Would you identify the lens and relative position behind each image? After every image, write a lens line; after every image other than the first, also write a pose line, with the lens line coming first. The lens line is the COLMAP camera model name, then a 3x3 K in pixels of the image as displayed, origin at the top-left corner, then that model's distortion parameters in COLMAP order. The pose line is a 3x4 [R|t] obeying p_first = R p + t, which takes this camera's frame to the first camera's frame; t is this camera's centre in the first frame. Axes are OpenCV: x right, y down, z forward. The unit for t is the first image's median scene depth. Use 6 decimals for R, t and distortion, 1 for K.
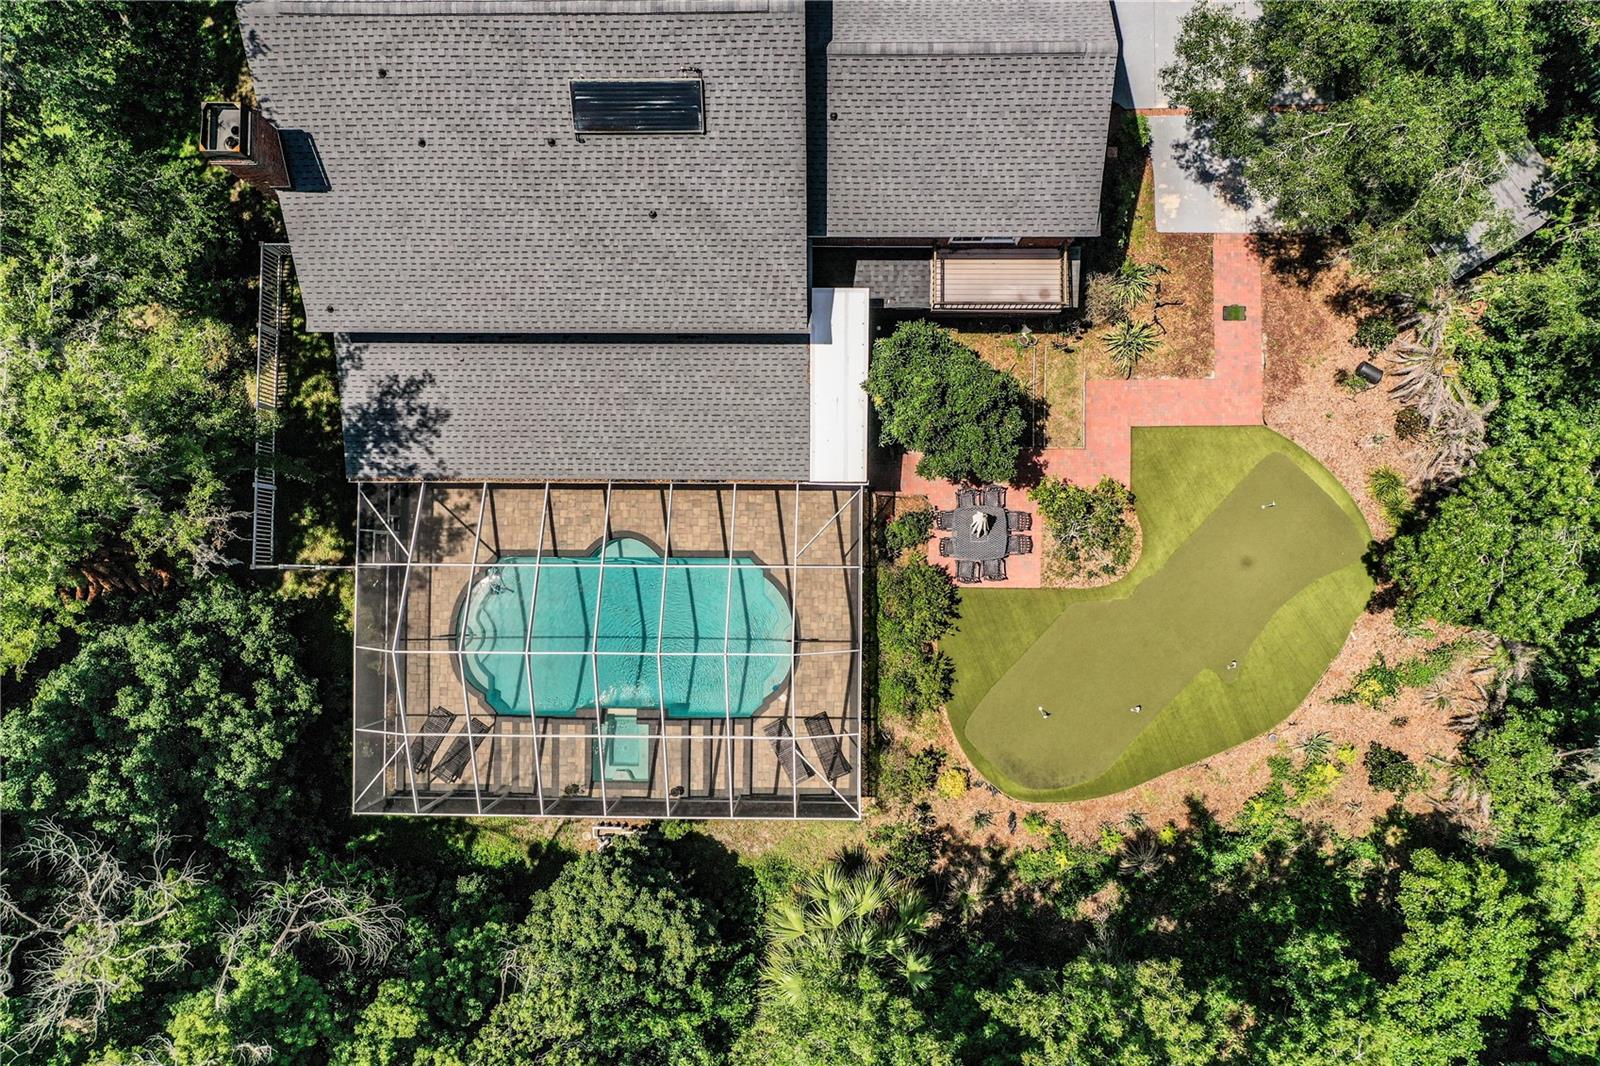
lens RADIAL K [[1238.5, 0, 800.0], [0, 1238.5, 533.0], [0, 0, 1]] dist [-0.003852, -0.000784]
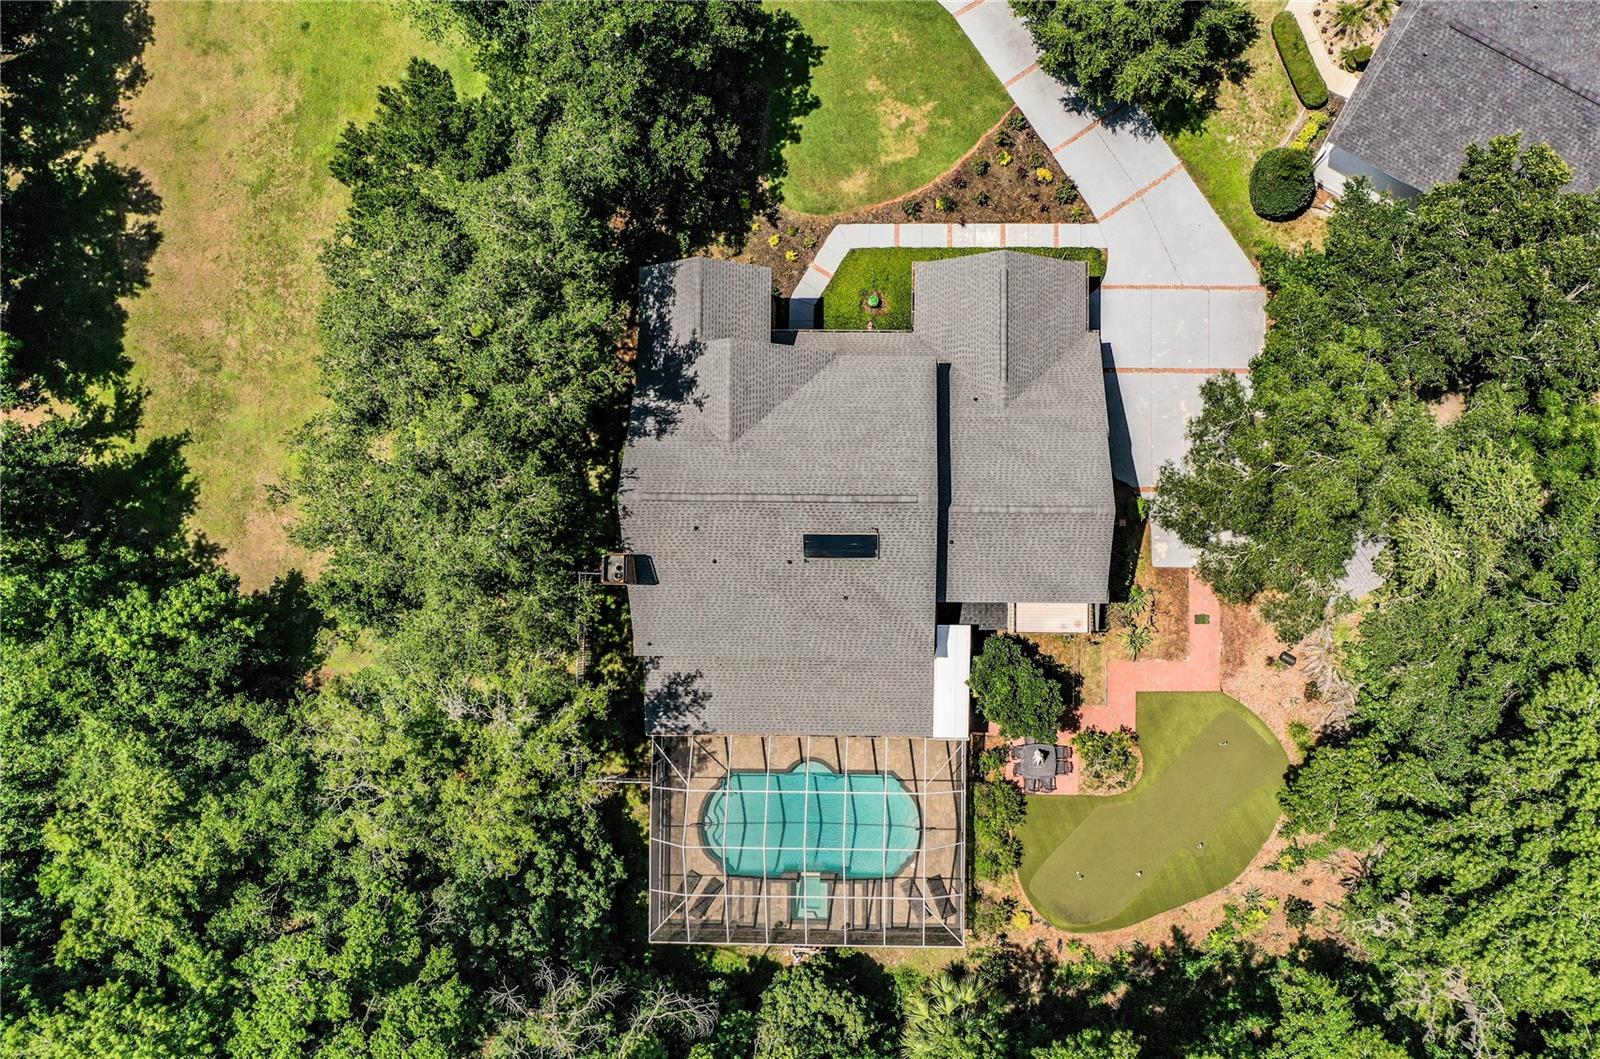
lens RADIAL K [[1391.9, 0, 867.6], [0, 1391.9, 532.0], [0, 0, 1]] dist [-0.005377, -0.007626]
pose [[0.999994, 0.003367, 0.000946, -0.075416], [-0.003354, 0.999904, -0.013441, -0.268603], [-0.000991, 0.013438, 0.999909, -0.775425]]
